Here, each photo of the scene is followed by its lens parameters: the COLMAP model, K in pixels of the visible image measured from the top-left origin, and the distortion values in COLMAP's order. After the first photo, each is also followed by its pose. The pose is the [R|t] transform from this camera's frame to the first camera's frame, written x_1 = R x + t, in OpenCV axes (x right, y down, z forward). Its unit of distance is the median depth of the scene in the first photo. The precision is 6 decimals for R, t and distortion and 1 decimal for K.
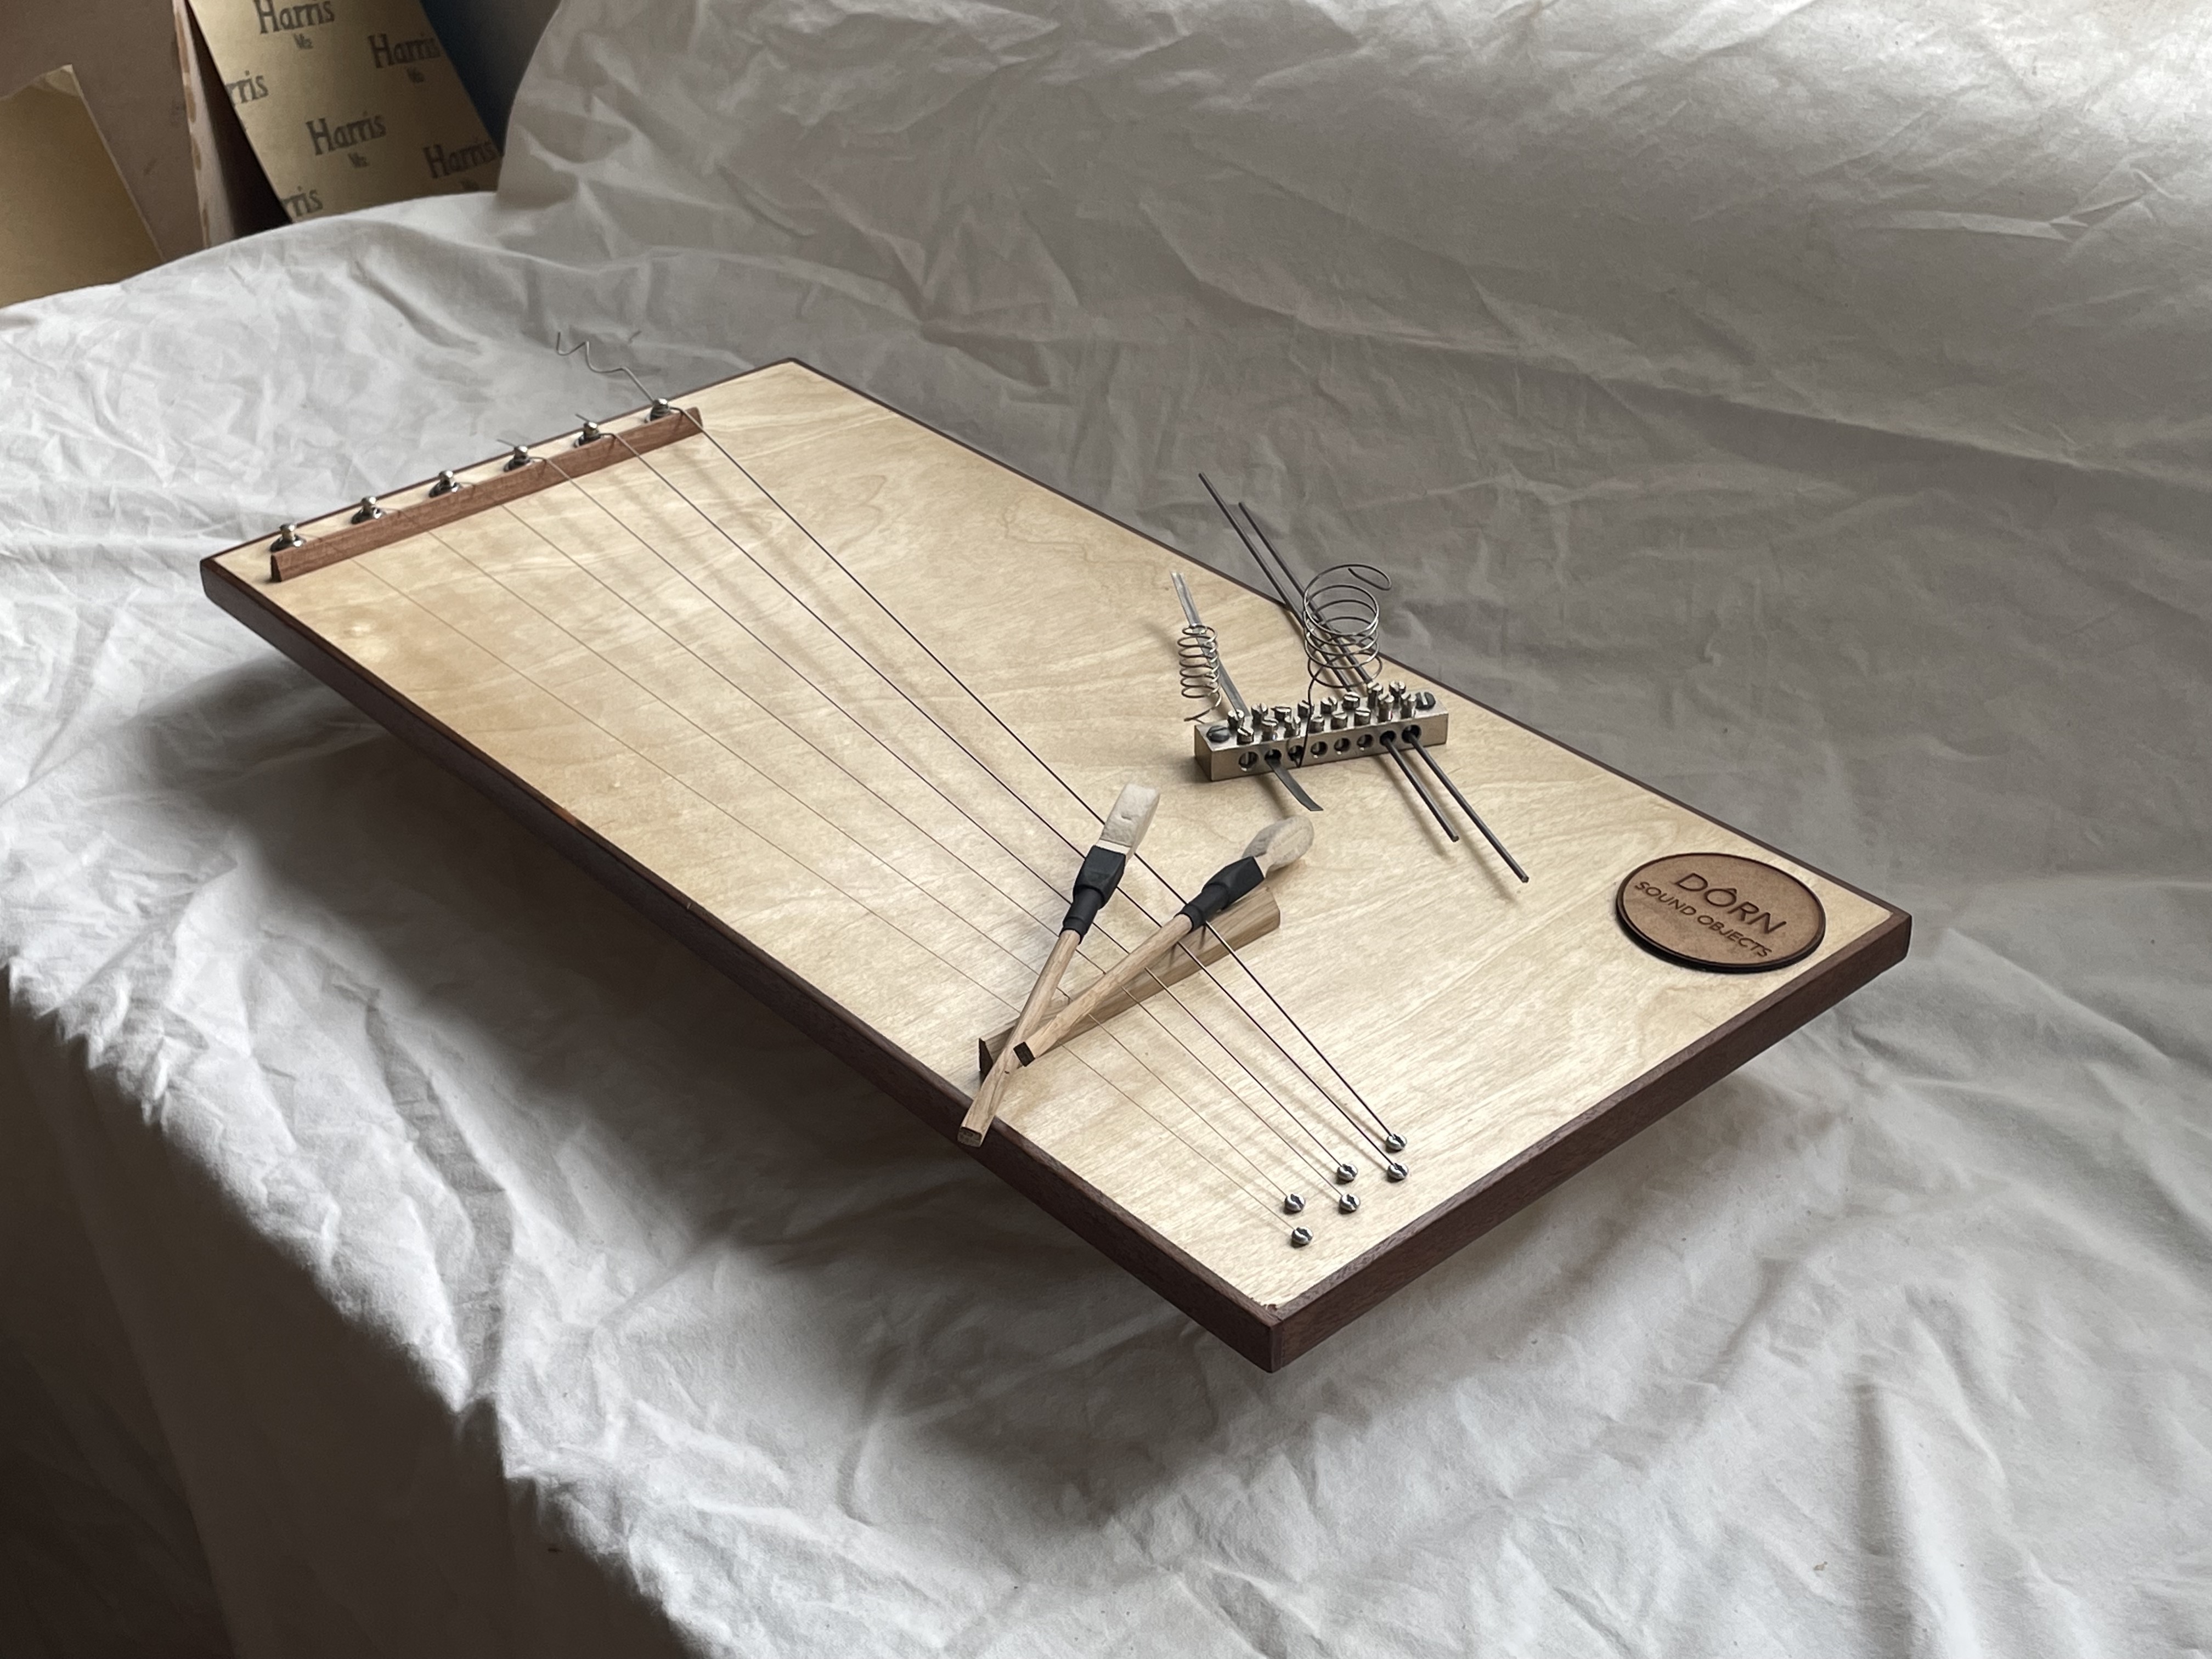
lens RADIAL K [[2963.1, 0, 1106.0], [0, 2963.1, 829.5], [0, 0, 1]] dist [0.134384, -0.403283]
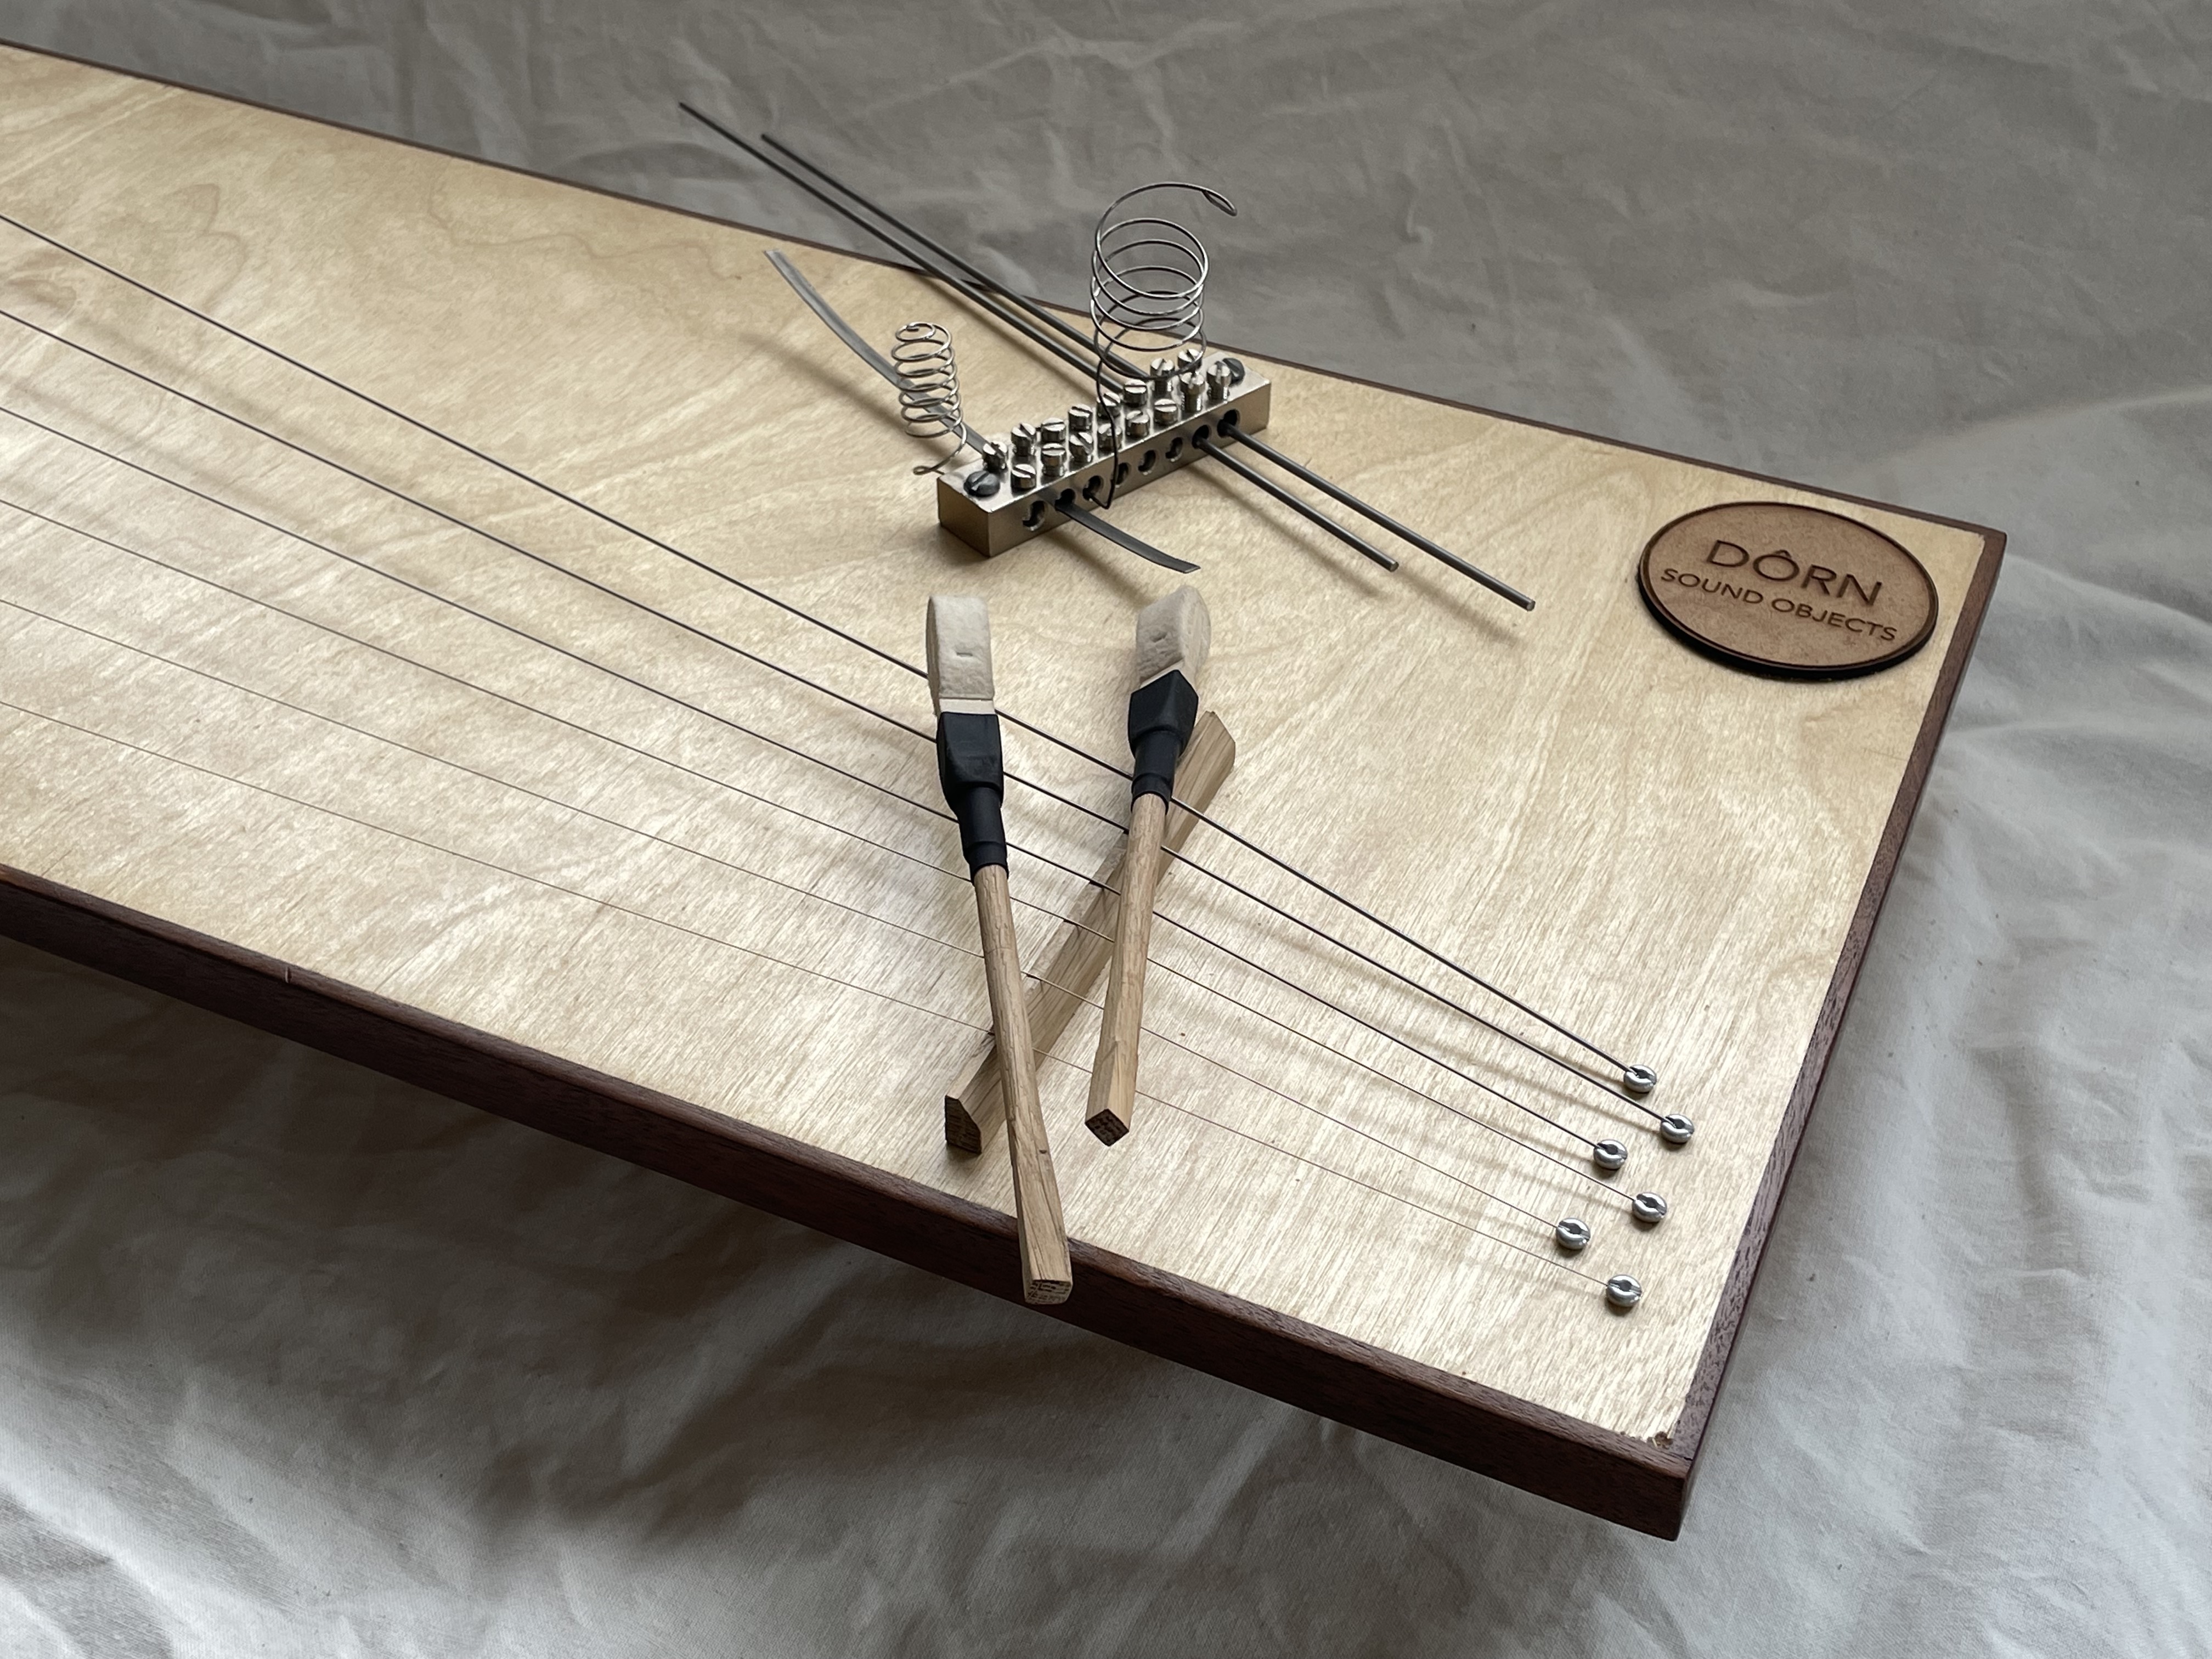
lens RADIAL K [[2771.8, 0, 1107.7], [0, 2771.8, 753.5], [0, 0, 1]] dist [0.152869, -0.417932]
pose [[0.911667, -0.244154, 0.330532, -0.143066], [0.202800, 0.966898, 0.154859, -0.059336], [-0.357400, -0.074148, 0.931003, 0.381309]]
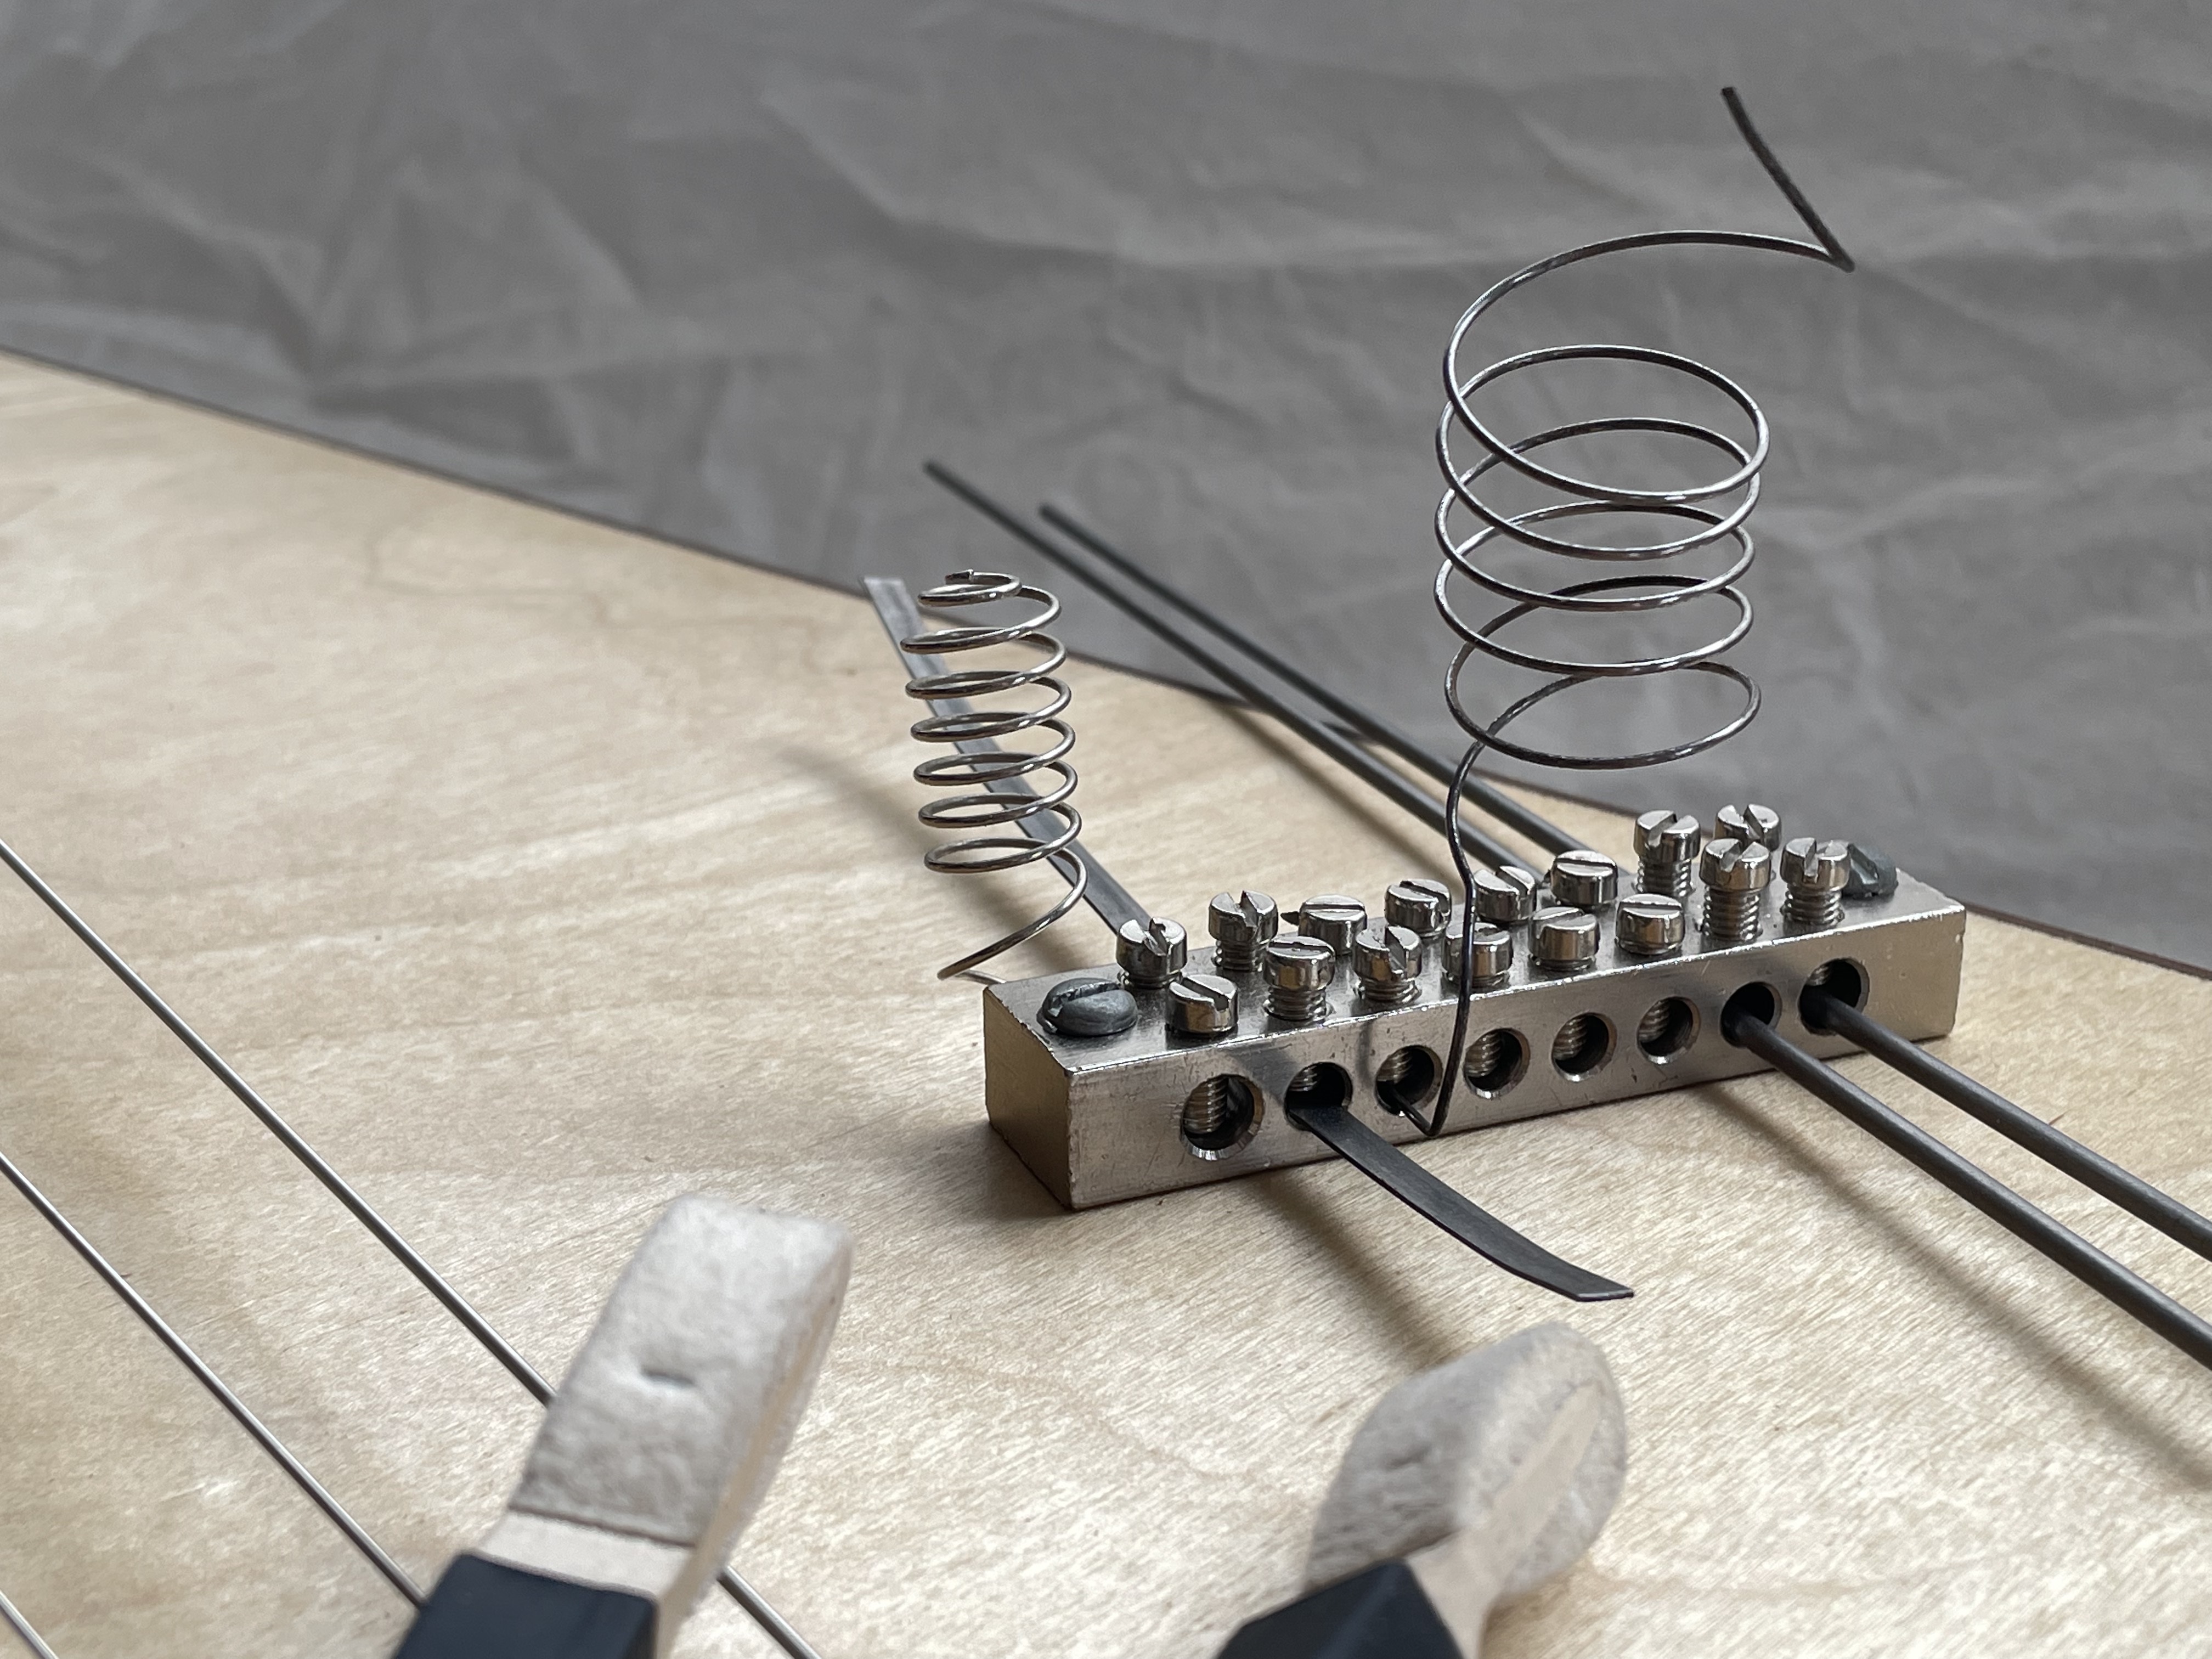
lens RADIAL K [[2963.1, 0, 1106.0], [0, 2963.1, 829.5], [0, 0, 1]] dist [0.134384, -0.403283]
pose [[0.993450, -0.034633, 0.108896, 0.012742], [0.055660, 0.978934, -0.196444, 0.000520], [-0.099799, 0.201219, 0.974449, 0.705686]]
